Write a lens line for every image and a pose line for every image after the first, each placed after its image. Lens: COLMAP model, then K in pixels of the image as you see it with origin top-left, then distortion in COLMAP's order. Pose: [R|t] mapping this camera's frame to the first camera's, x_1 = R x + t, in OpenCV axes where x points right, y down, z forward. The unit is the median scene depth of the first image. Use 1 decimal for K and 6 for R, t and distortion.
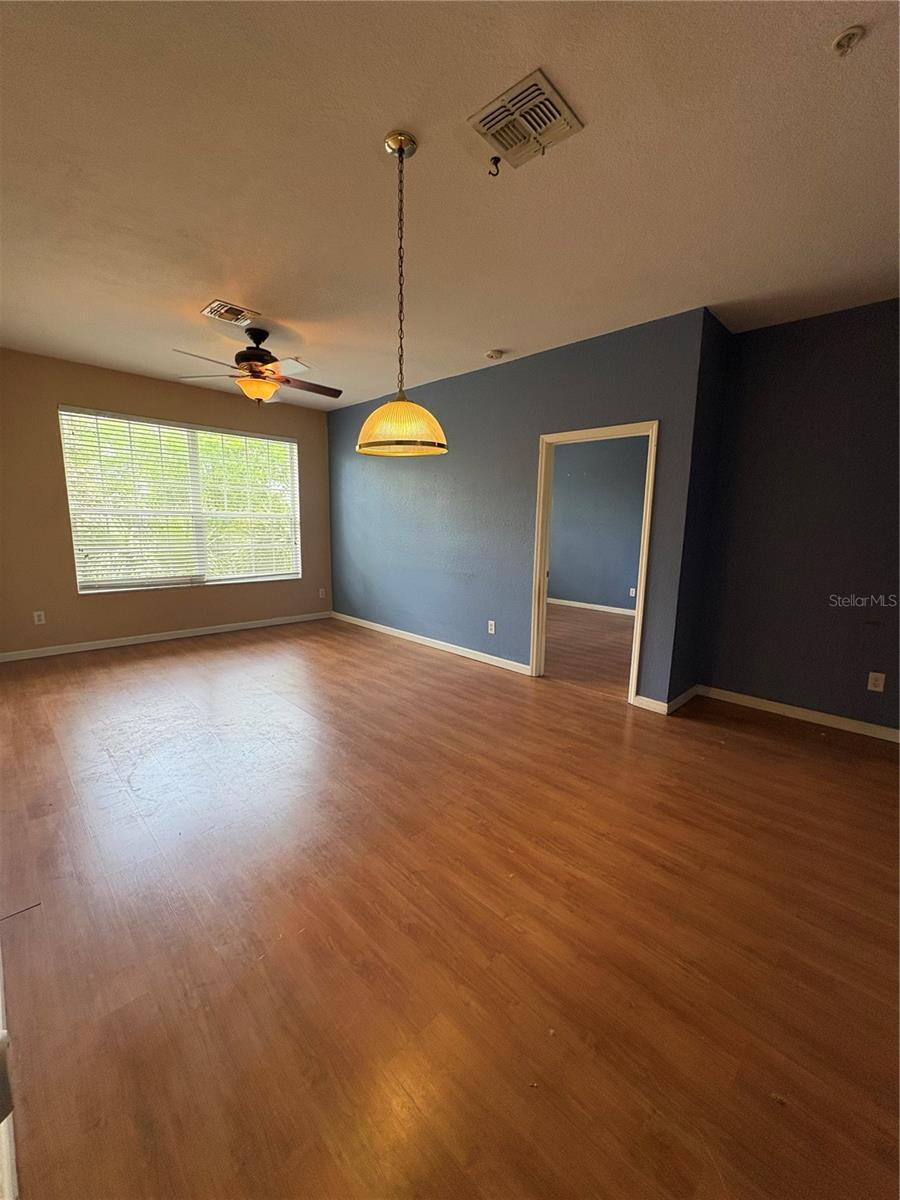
lens RADIAL K [[477.8, 0, 448.4], [0, 477.8, 600.0], [0, 0, 1]] dist [-0.000467, 0.000259]
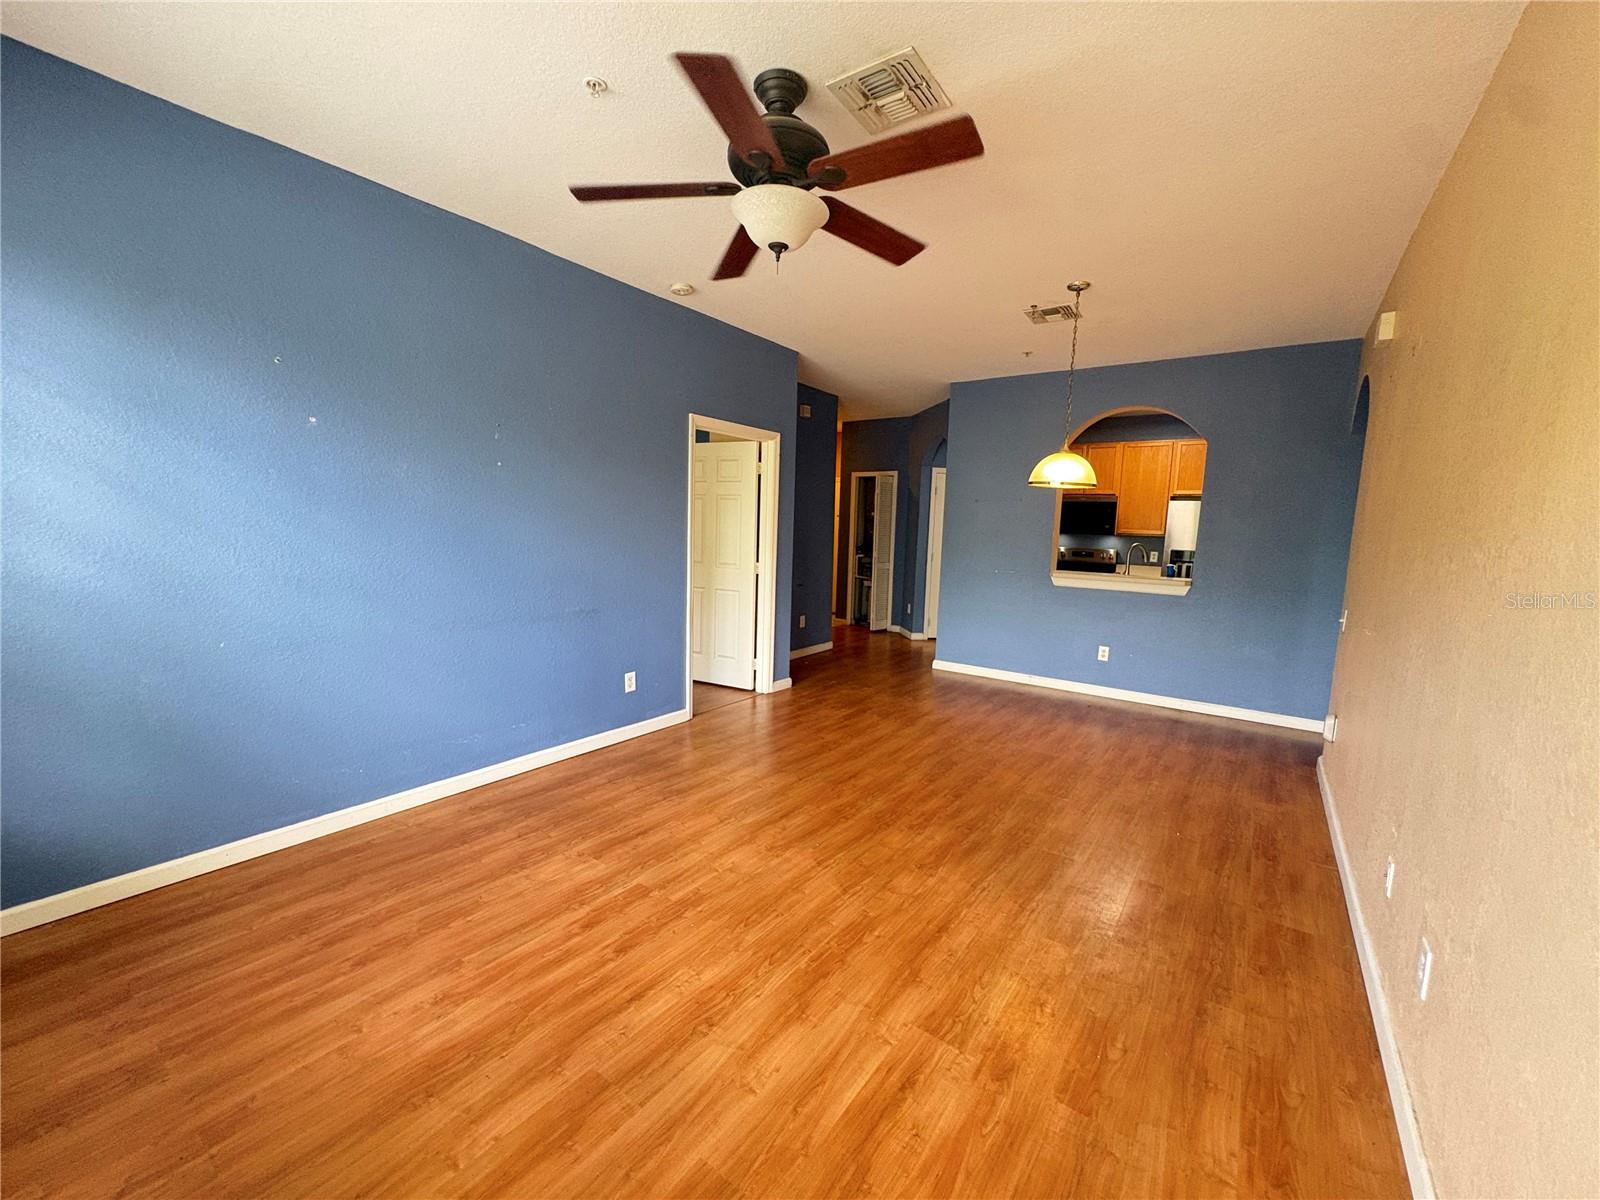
lens RADIAL K [[637.1, 0, 803.0], [0, 637.1, 607.4], [0, 0, 1]] dist [-0.000467, 0.000259]
pose [[-0.167062, -0.152972, 0.974007, -1.206088], [0.127691, 0.976214, 0.175220, -0.254405], [-0.977643, 0.153645, -0.143555, 1.352240]]
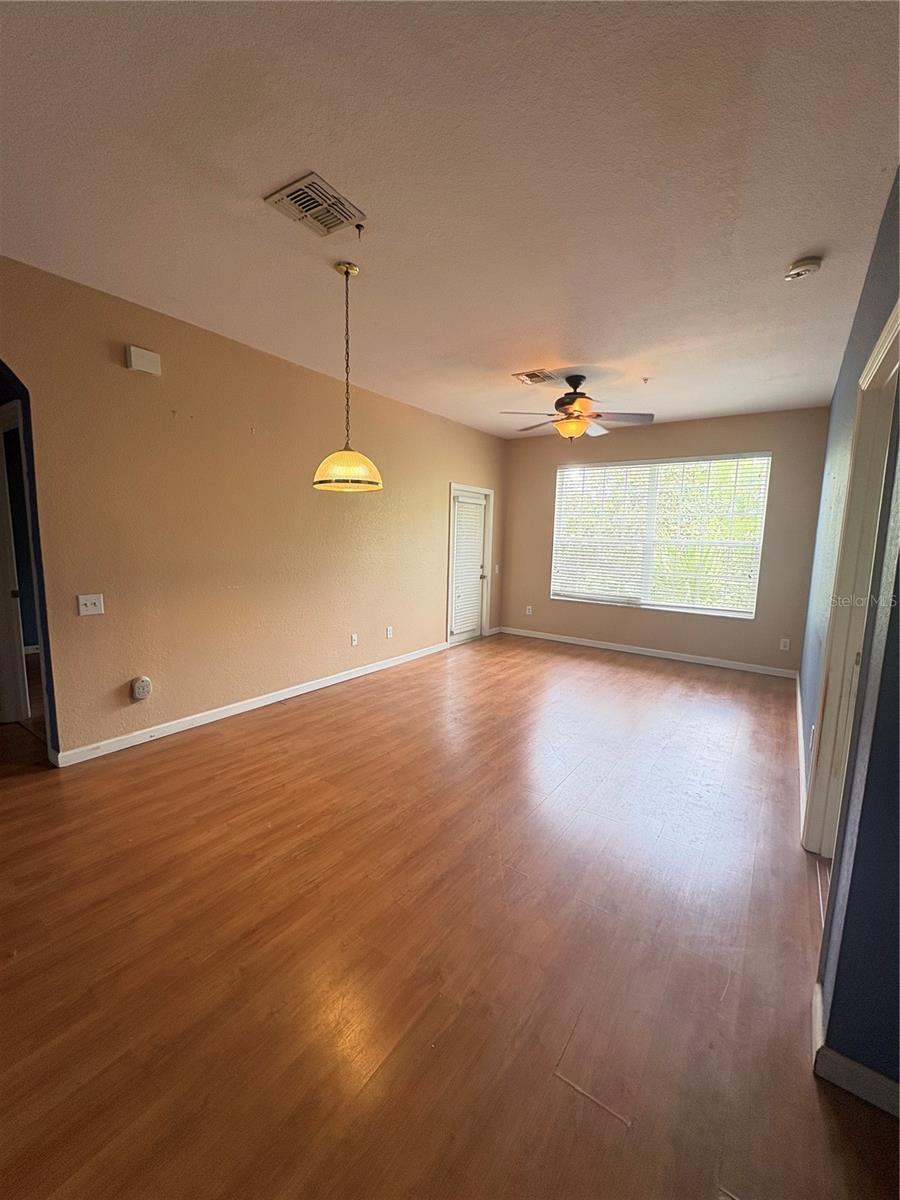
lens RADIAL K [[477.8, 0, 448.4], [0, 477.8, 600.0], [0, 0, 1]] dist [-0.000467, 0.000259]
pose [[0.177387, 0.115046, -0.977394, 0.835755], [-0.179636, 0.980244, 0.082779, -0.108986], [0.967608, 0.160891, 0.194549, 0.693718]]
